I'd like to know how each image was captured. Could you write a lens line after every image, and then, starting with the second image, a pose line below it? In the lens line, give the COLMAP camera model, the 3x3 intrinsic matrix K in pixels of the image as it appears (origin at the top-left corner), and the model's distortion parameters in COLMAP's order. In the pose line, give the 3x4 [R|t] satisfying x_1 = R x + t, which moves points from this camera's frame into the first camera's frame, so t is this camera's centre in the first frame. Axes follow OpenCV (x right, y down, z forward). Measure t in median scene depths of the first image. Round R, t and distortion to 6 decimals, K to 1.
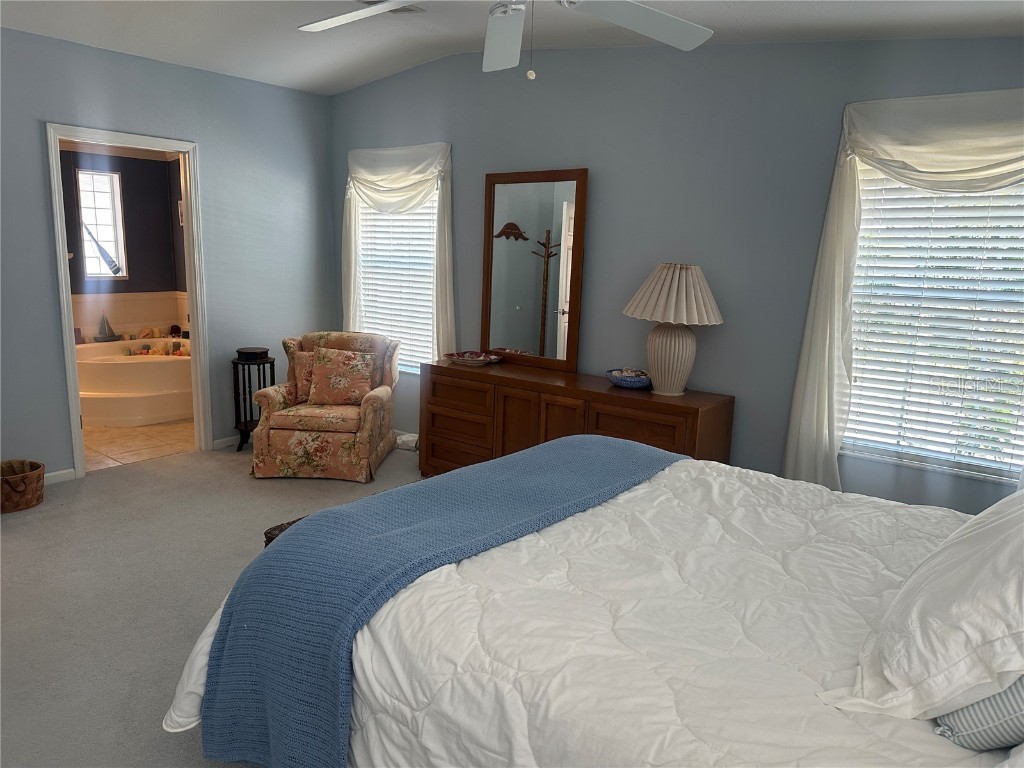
lens RADIAL K [[726.1, 0, 512.0], [0, 726.1, 384.0], [0, 0, 1]] dist [0.111107, -0.171225]
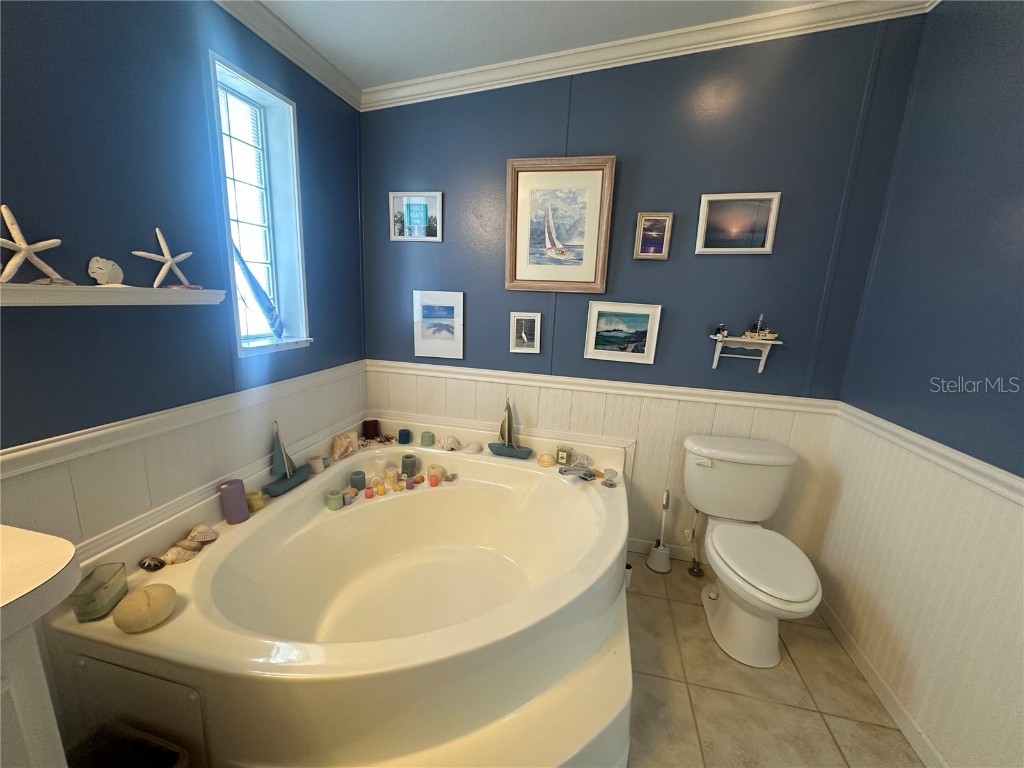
lens RADIAL K [[406.8, 0, 512.0], [0, 406.8, 384.0], [0, 0, 1]] dist [0.002404, 0.000334]
pose [[0.886219, -0.084064, 0.455575, -0.526165], [0.061118, 0.996019, 0.064897, -0.126308], [-0.459216, -0.029669, 0.887829, 0.706960]]
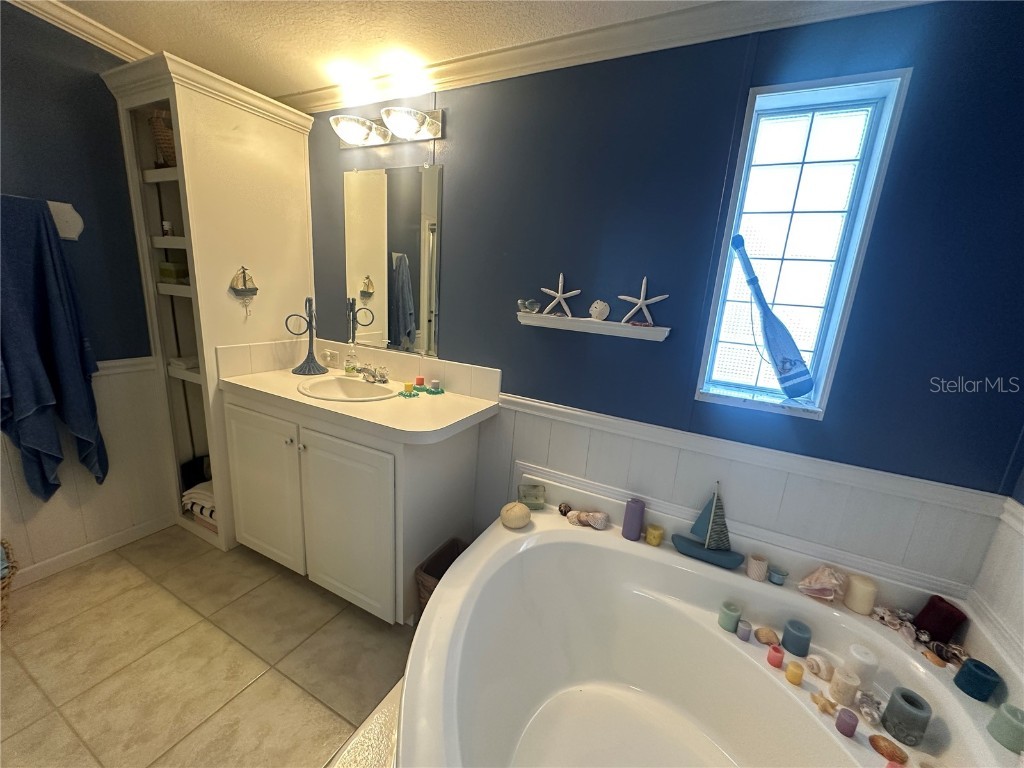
lens RADIAL K [[406.8, 0, 512.0], [0, 406.8, 384.0], [0, 0, 1]] dist [0.002404, 0.000334]
pose [[0.227663, 0.215108, -0.949683, -0.379419], [-0.246243, 0.956312, 0.157579, -0.152072], [0.942090, 0.197978, 0.270686, 0.815662]]
